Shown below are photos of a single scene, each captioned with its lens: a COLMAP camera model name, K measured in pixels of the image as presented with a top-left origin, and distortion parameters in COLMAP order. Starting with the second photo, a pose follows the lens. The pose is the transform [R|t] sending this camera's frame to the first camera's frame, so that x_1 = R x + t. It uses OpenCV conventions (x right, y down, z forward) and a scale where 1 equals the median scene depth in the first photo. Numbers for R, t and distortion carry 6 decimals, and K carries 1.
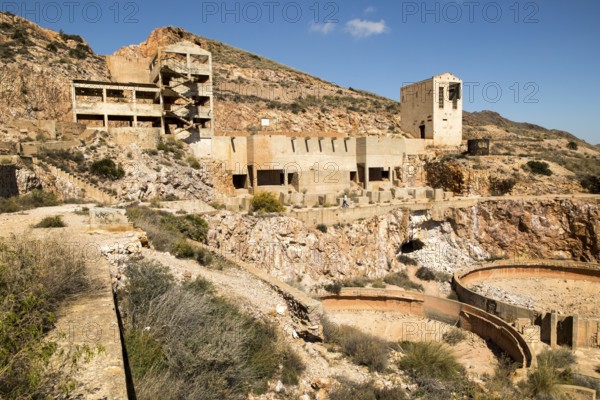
lens RADIAL K [[430.7, 0, 300.0], [0, 430.7, 200.0], [0, 0, 1]] dist [0.001758, -0.000347]
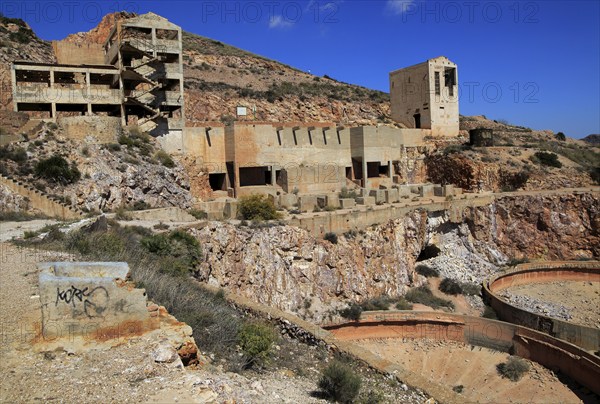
lens RADIAL K [[459.6, 0, 300.1], [0, 459.6, 193.3], [0, 0, 1]] dist [-0.130579, 0.064309]
pose [[0.995681, -0.026575, 0.088960, -0.064587], [0.027765, 0.999540, -0.012167, -0.006944], [-0.088596, 0.014584, 0.995961, 0.129229]]
